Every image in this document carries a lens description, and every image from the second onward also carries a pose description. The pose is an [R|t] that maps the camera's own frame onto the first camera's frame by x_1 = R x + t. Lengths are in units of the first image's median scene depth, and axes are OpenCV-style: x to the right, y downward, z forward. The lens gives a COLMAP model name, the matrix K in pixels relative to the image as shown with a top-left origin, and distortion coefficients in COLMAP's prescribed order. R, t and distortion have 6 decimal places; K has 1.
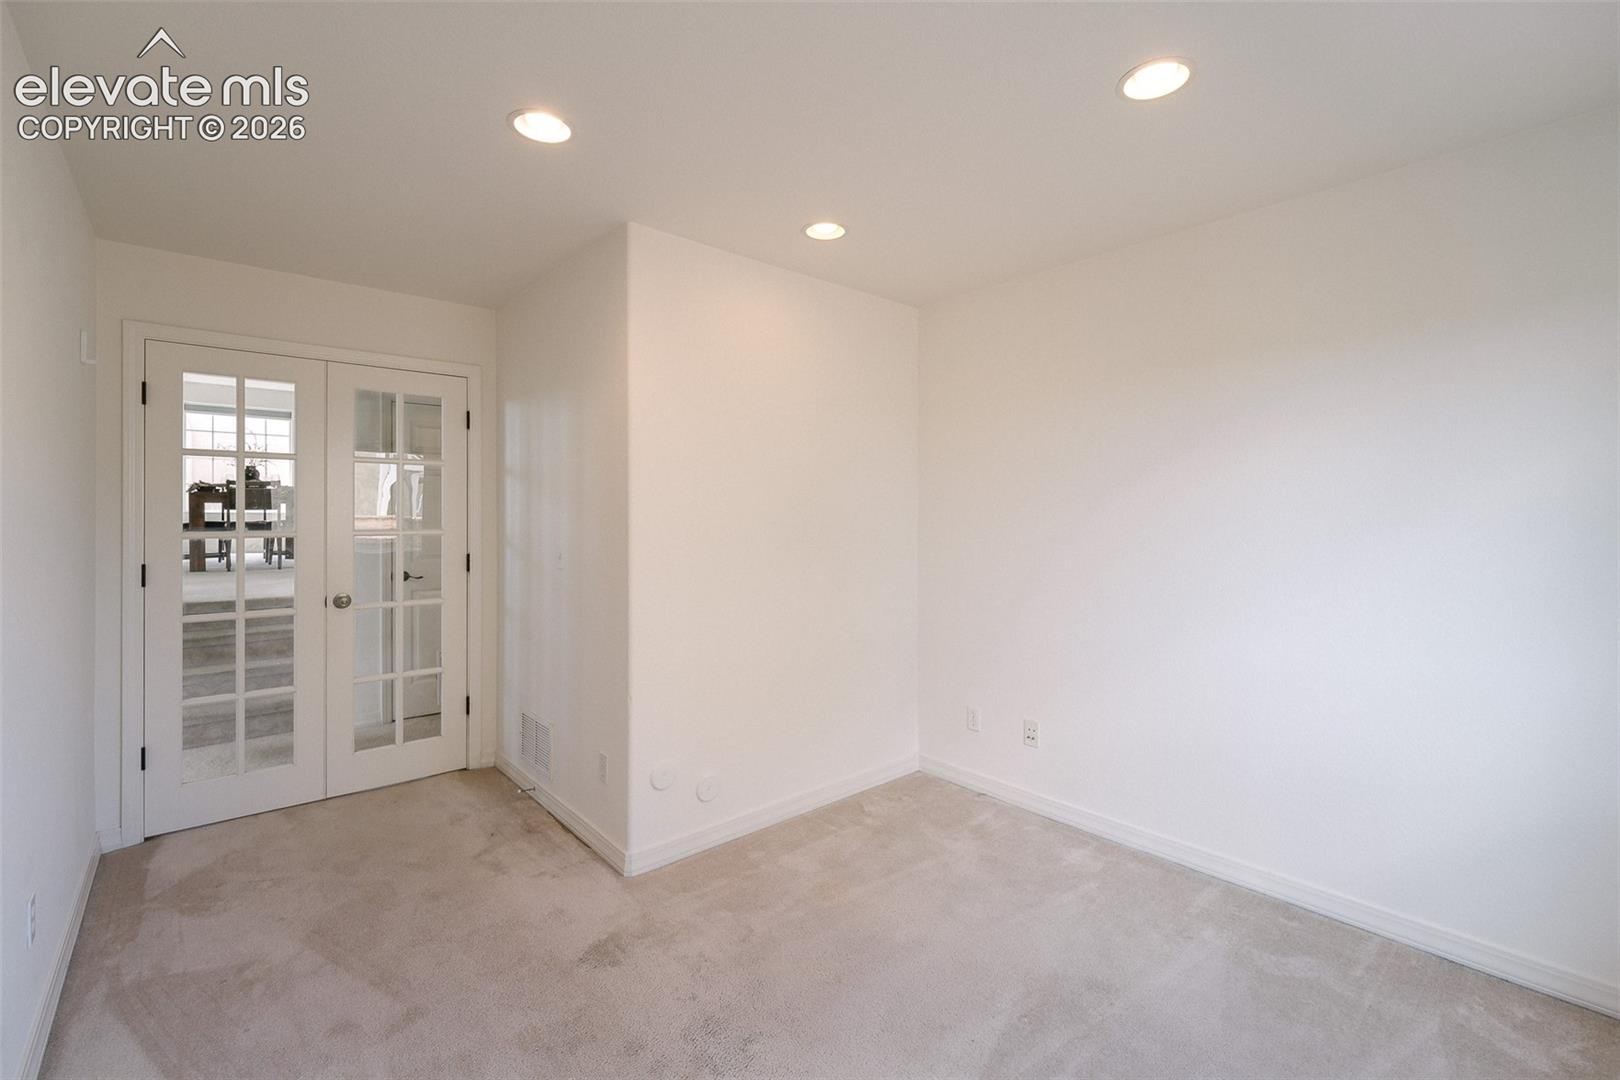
lens RADIAL K [[703.8, 0, 803.7], [0, 703.8, 520.4], [0, 0, 1]] dist [-0.000614, -0.000421]
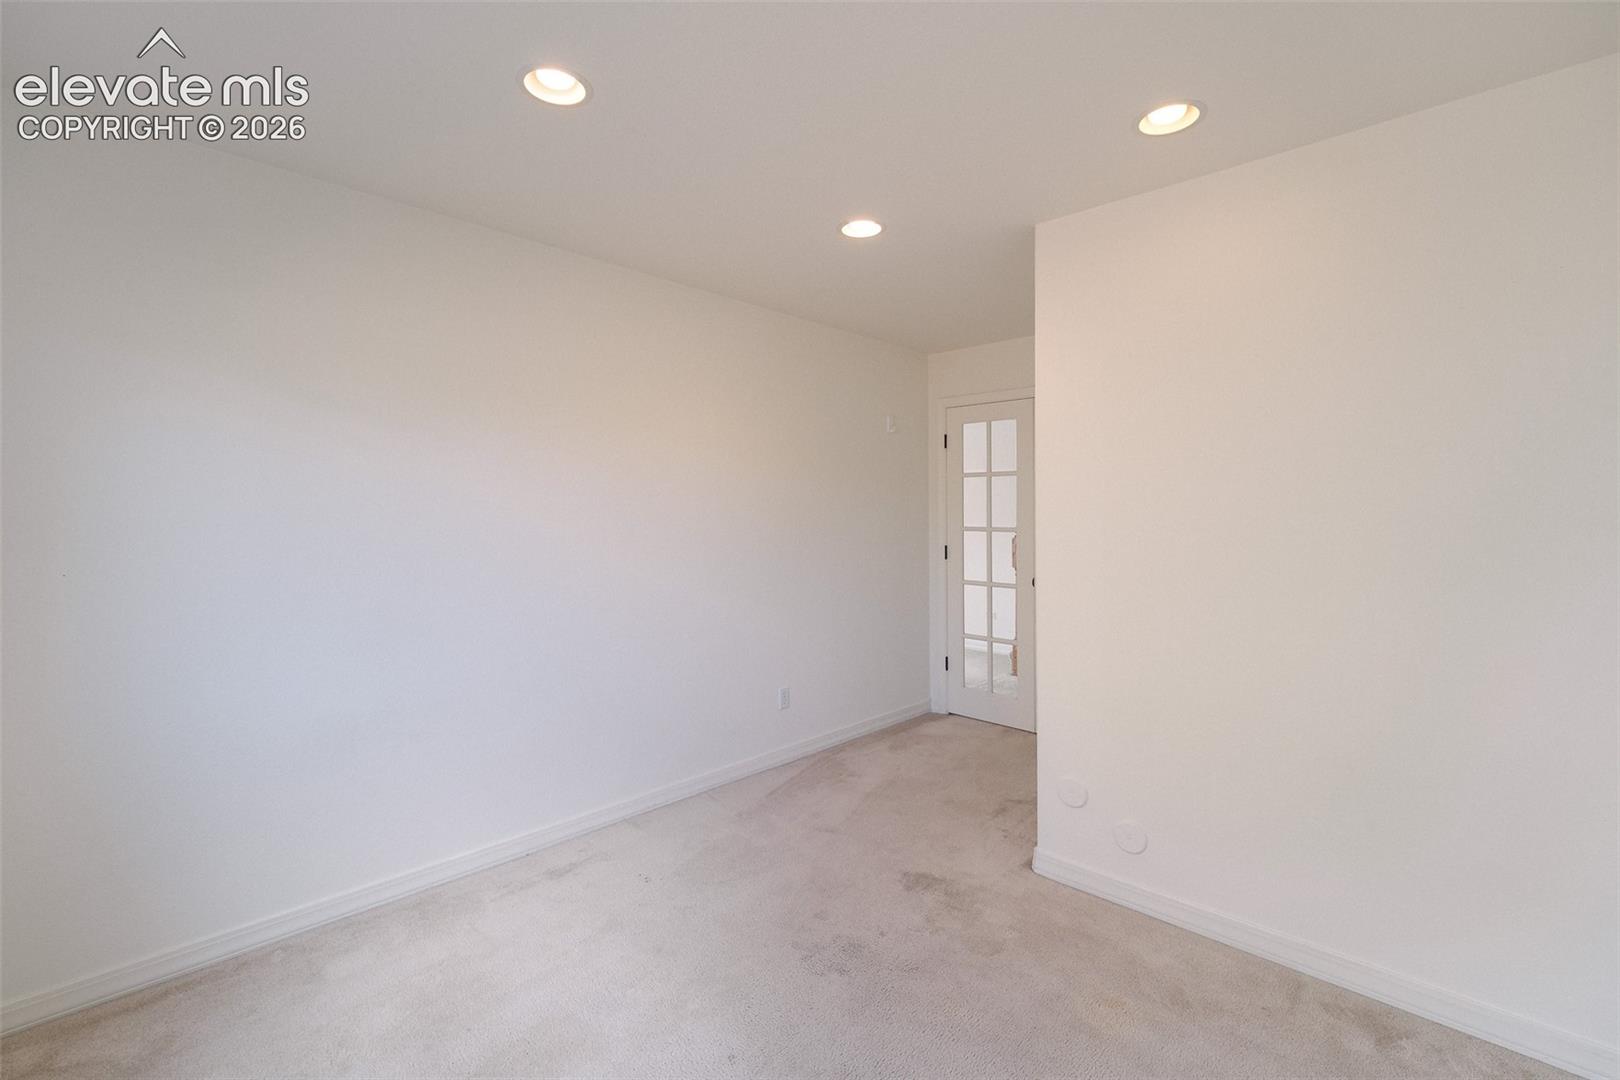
lens RADIAL K [[708.7, 0, 808.8], [0, 708.7, 532.3], [0, 0, 1]] dist [0.032485, -0.019585]
pose [[0.068920, 0.016907, -0.997479, 0.745068], [-0.006011, 0.999845, 0.016531, 0.004502], [0.997604, 0.004857, 0.069011, 0.603001]]
